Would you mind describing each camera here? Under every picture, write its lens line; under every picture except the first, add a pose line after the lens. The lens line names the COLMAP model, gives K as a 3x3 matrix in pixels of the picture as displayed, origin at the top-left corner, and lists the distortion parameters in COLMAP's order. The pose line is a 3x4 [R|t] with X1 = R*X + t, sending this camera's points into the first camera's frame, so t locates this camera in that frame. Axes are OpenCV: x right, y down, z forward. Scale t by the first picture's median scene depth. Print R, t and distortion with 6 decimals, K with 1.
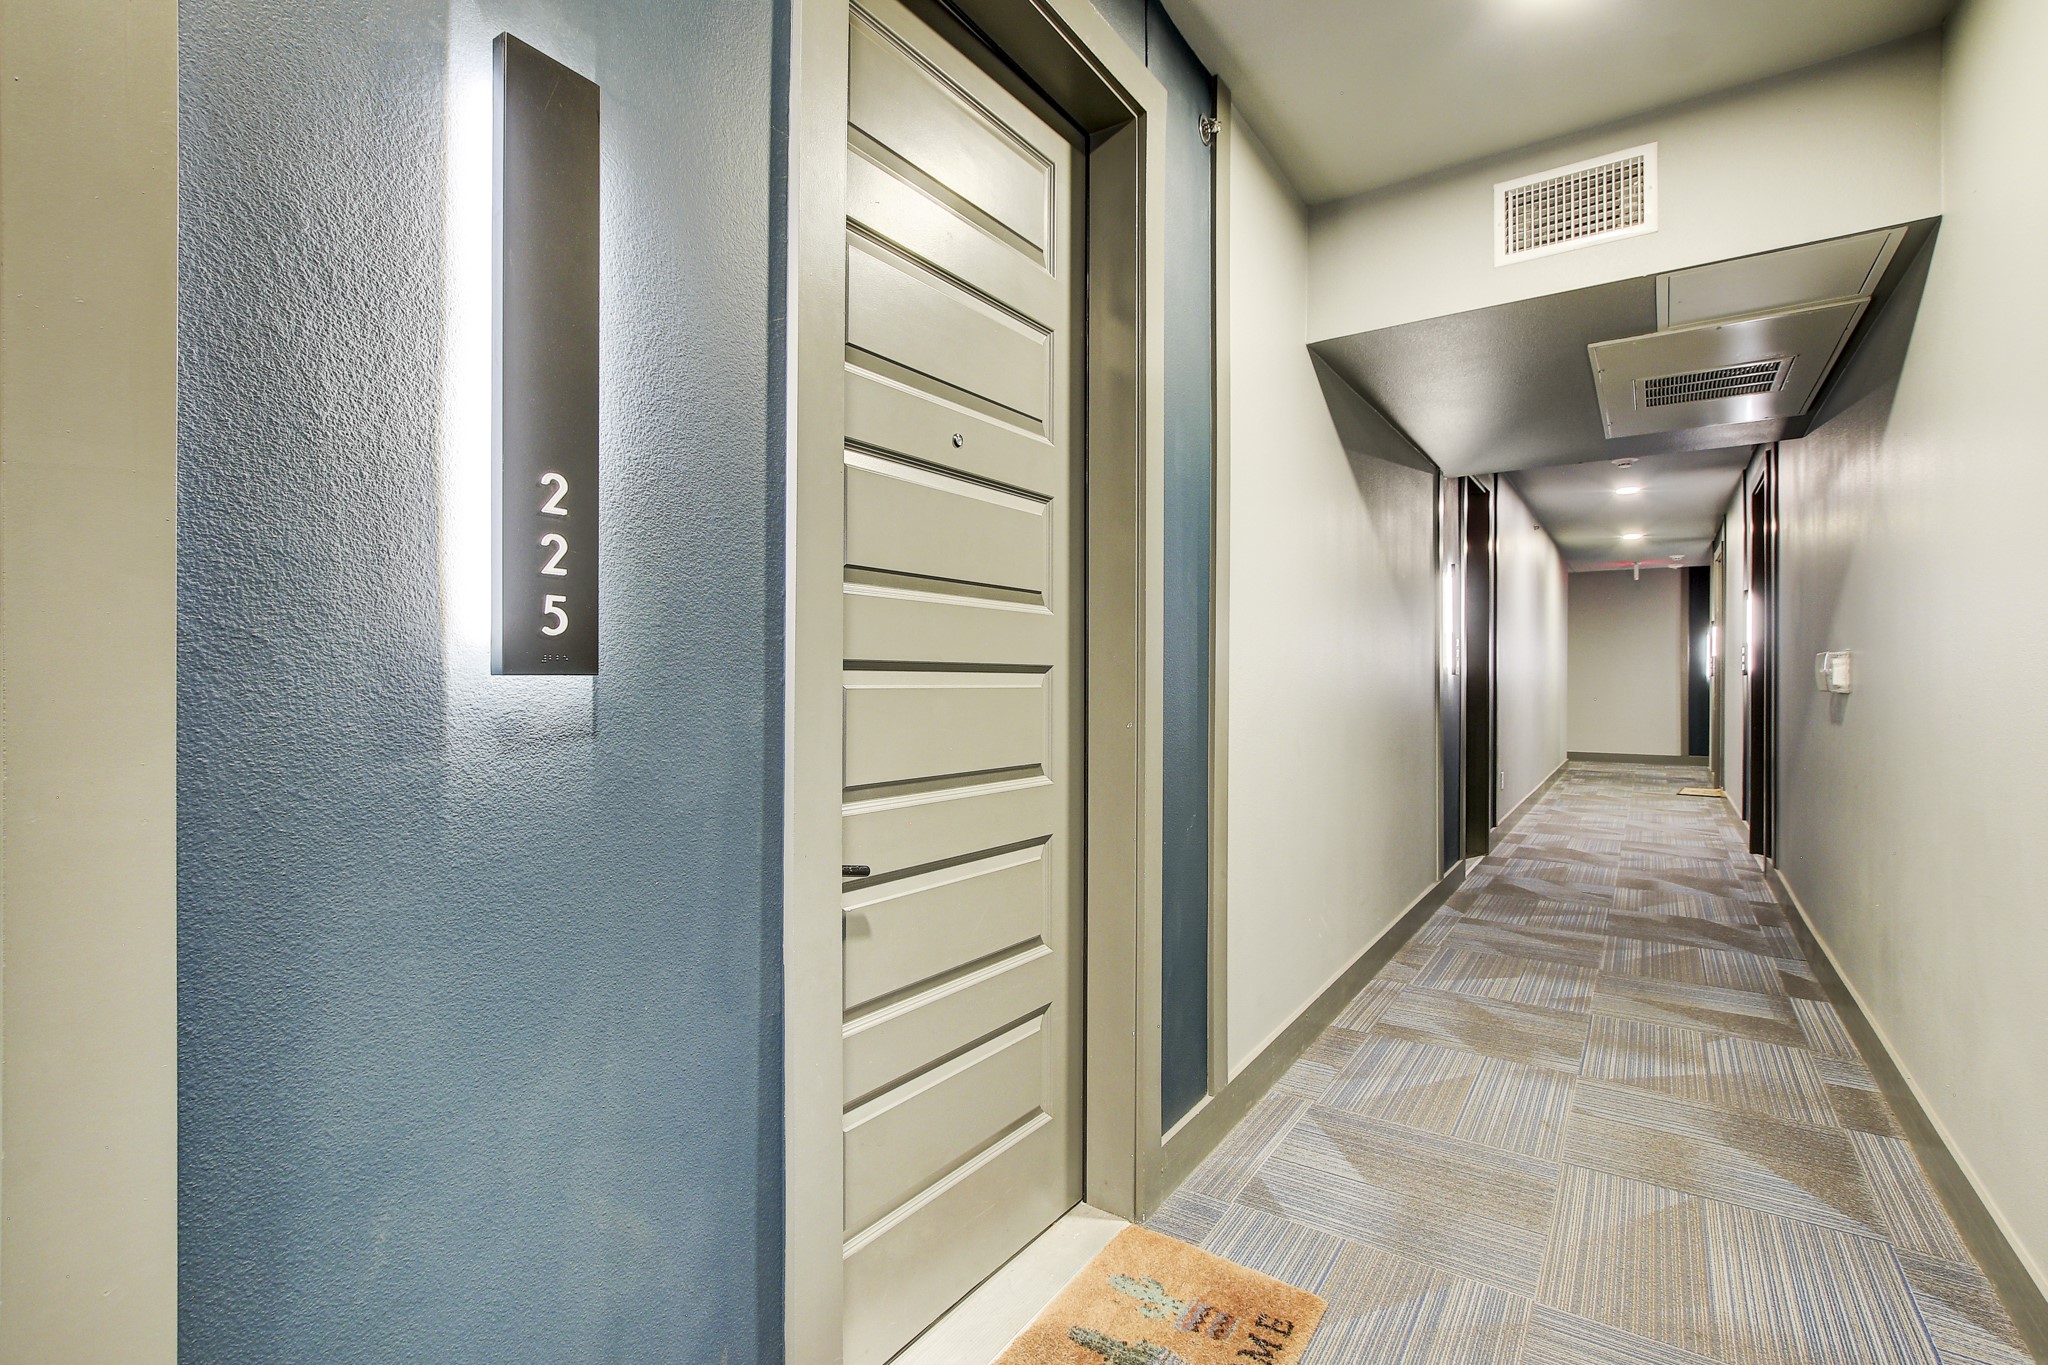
lens RADIAL K [[932.1, 0, 1023.1], [0, 932.1, 687.4], [0, 0, 1]] dist [0.003192, 0.000138]
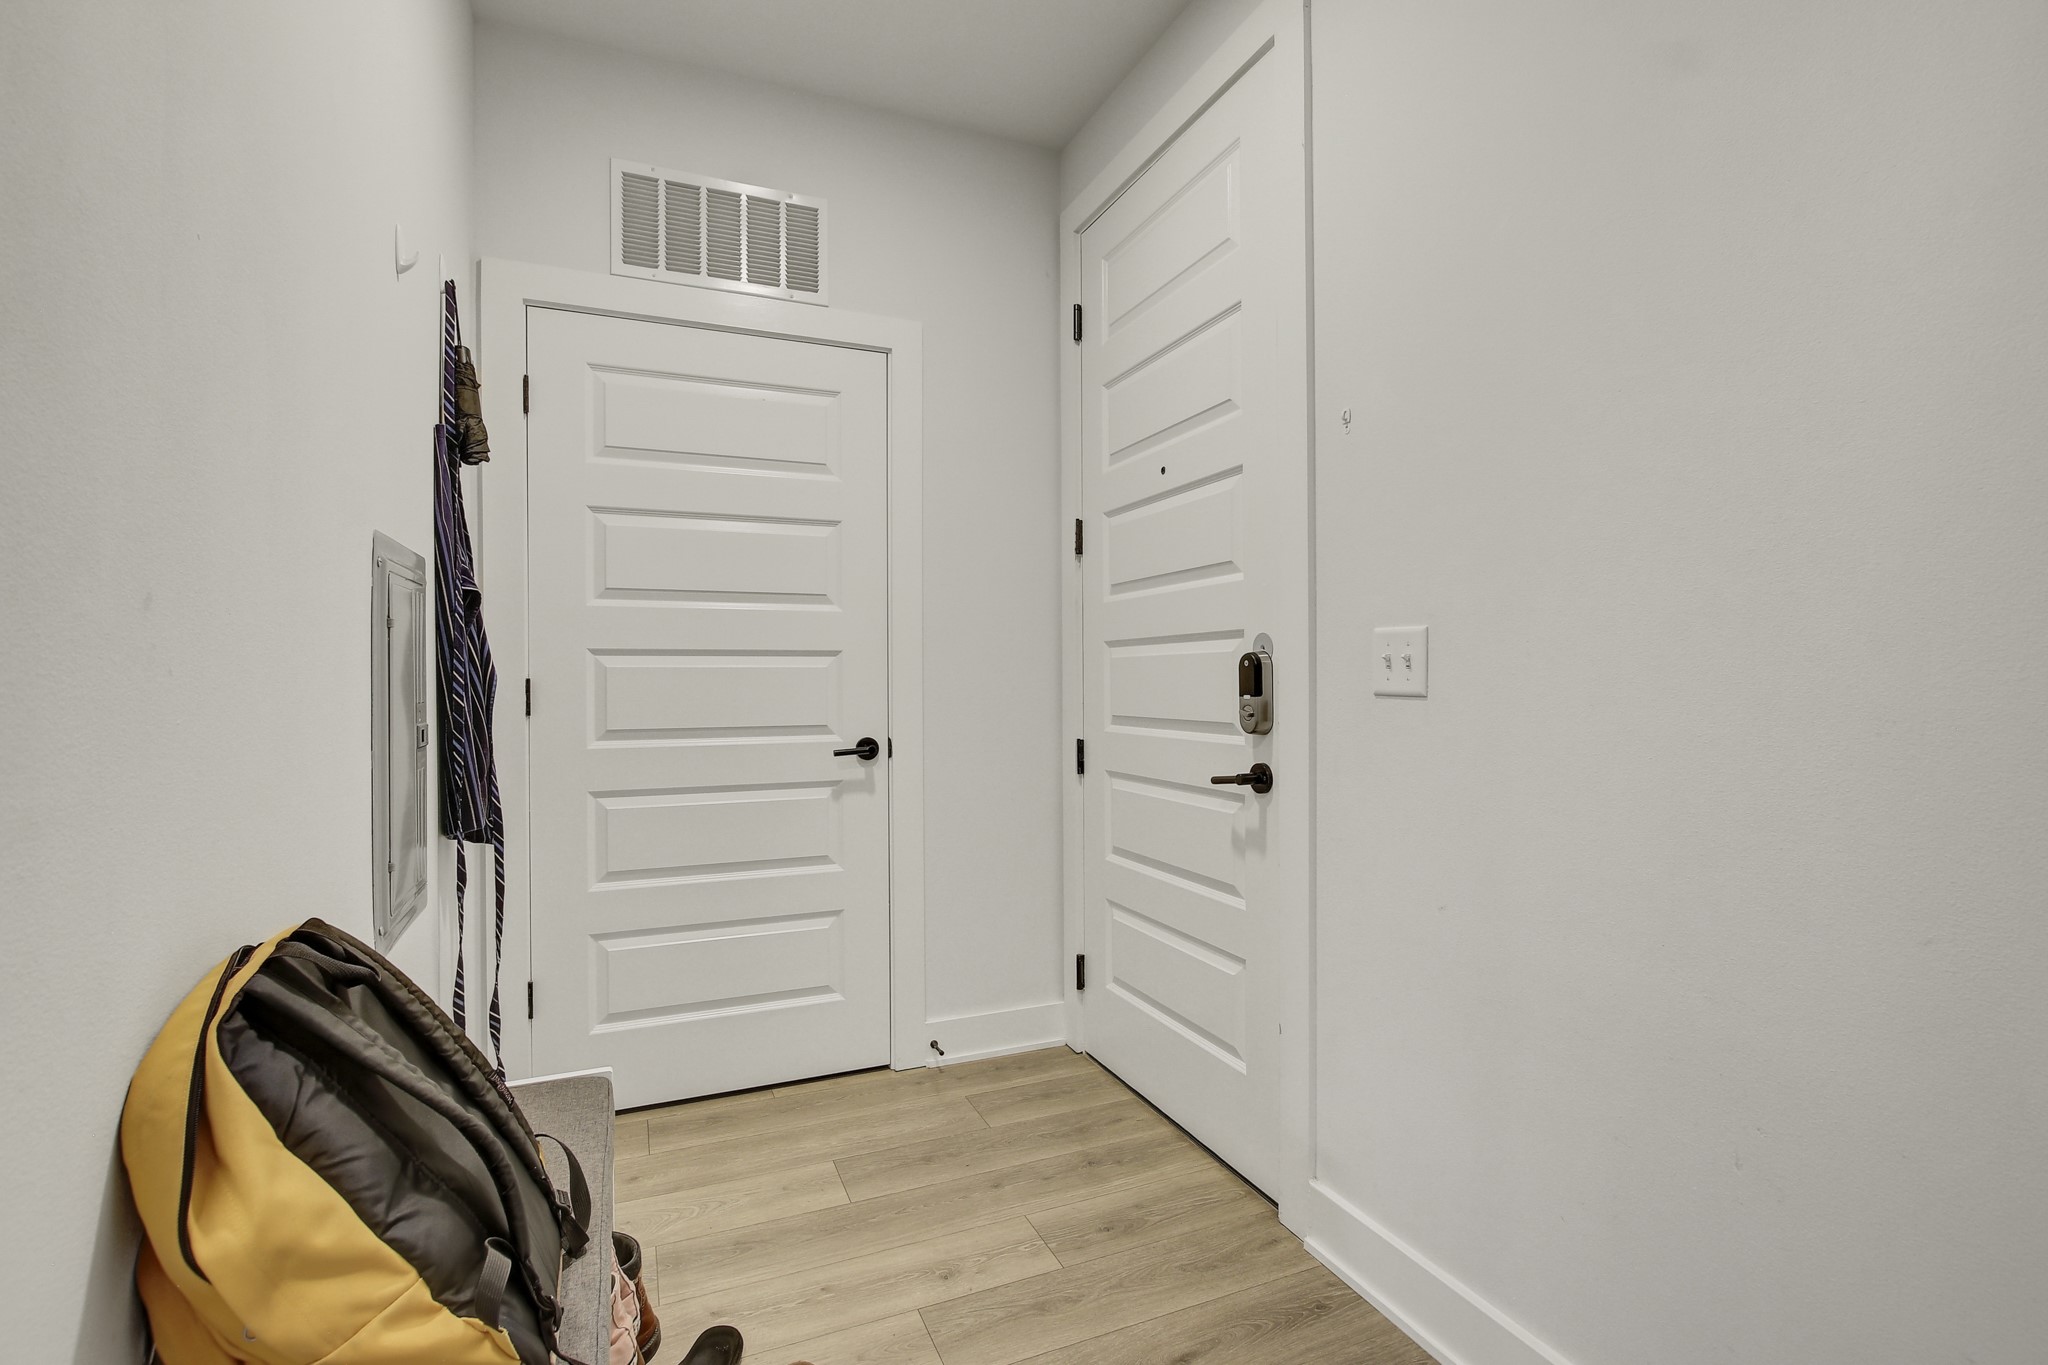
lens RADIAL K [[932.1, 0, 1023.5], [0, 932.1, 677.0], [0, 0, 1]] dist [0.003192, 0.000138]
pose [[0.842437, -0.004078, -0.538779, 0.960898], [0.001038, 0.999982, -0.005946, 0.021691], [0.538793, 0.004450, 0.842426, 0.049146]]
